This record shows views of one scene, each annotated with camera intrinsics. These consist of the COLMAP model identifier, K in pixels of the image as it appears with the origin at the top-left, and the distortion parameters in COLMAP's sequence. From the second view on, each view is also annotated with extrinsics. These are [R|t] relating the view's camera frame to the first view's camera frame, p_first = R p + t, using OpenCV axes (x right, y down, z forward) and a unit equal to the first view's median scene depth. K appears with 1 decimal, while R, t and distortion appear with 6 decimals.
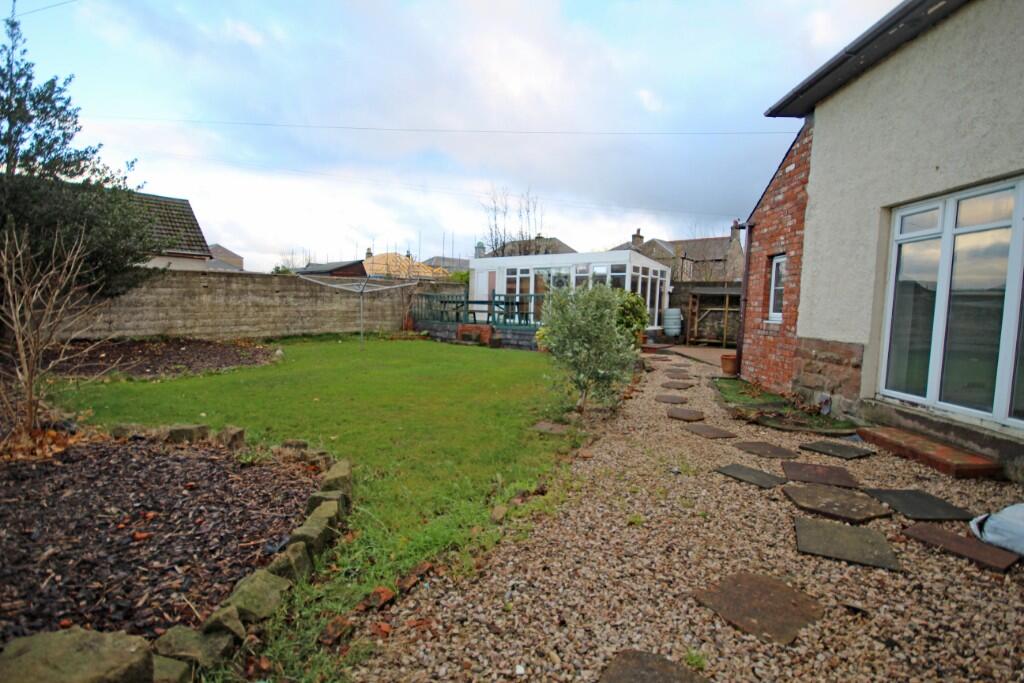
lens RADIAL K [[477.0, 0, 511.6], [0, 477.0, 342.3], [0, 0, 1]] dist [-0.002621, -0.000205]
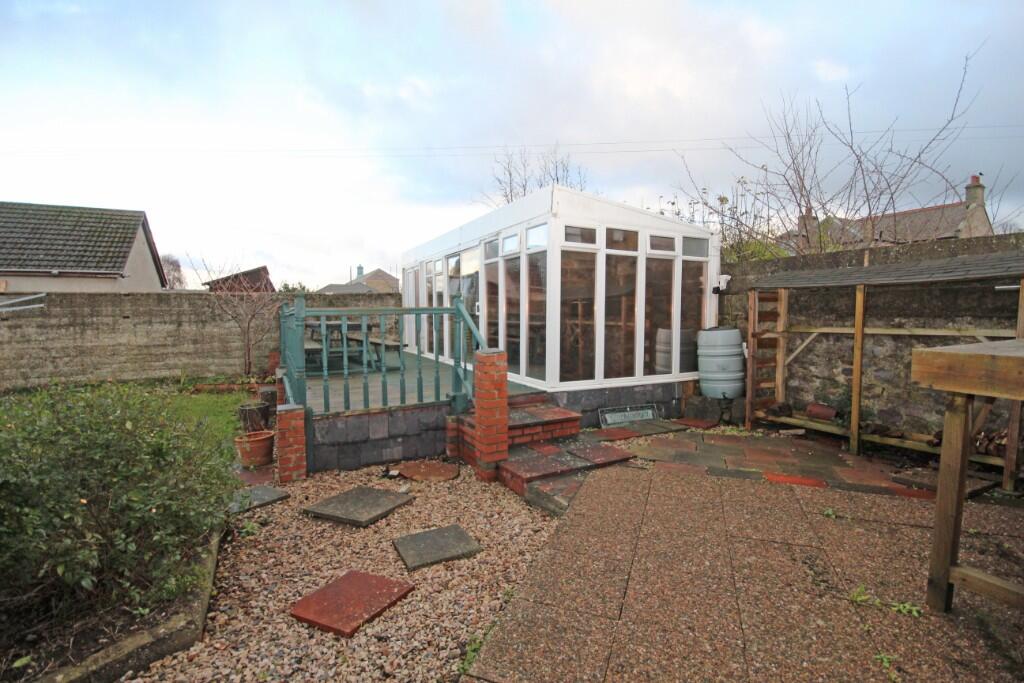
lens RADIAL K [[477.0, 0, 512.7], [0, 477.0, 339.5], [0, 0, 1]] dist [-0.002621, -0.000205]
pose [[0.937680, -0.014414, -0.347201, 0.306953], [0.003472, 0.999478, -0.032116, -0.048978], [0.347483, 0.028909, 0.937241, 0.554719]]
